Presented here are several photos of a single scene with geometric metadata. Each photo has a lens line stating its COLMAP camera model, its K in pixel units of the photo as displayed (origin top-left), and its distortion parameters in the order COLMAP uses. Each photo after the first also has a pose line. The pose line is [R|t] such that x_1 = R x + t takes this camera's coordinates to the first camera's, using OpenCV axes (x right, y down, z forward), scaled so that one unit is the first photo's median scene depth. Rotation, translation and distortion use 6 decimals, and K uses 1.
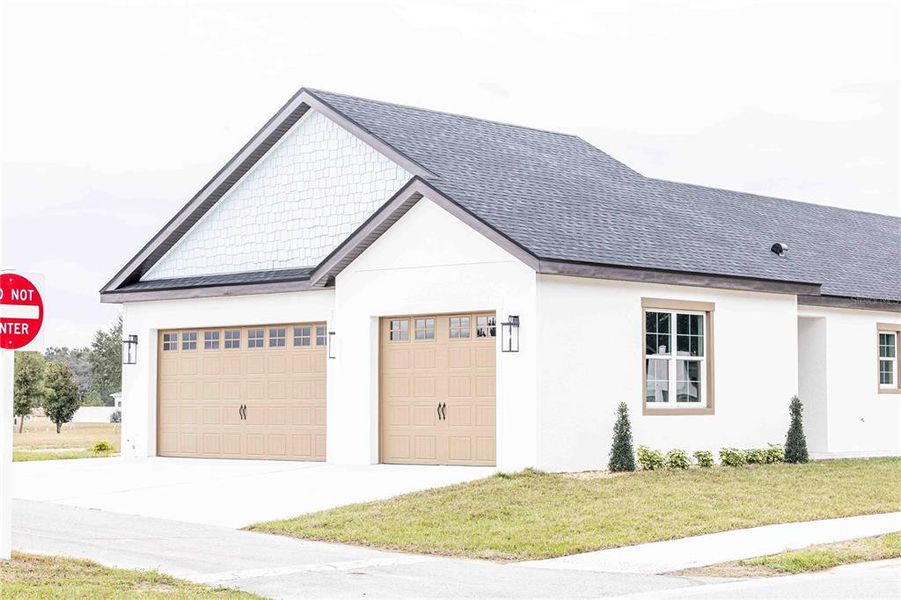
lens RADIAL K [[1675.2, 0, 448.0], [0, 1675.2, 295.4], [0, 0, 1]] dist [-0.039805, 0.000000]
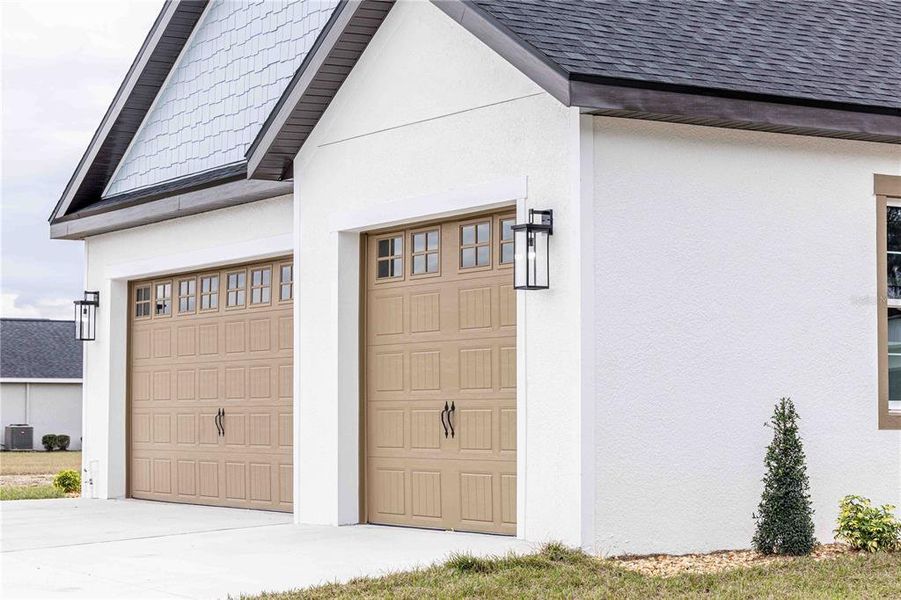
lens RADIAL K [[2019.0, 0, 450.5], [0, 2019.0, 300.2], [0, 0, 1]] dist [-0.026838, 0.000000]
pose [[0.963337, -0.014763, -0.267887, 0.152301], [0.016760, 0.999846, 0.005168, 0.031141], [0.267770, -0.009468, 0.963436, 0.430835]]
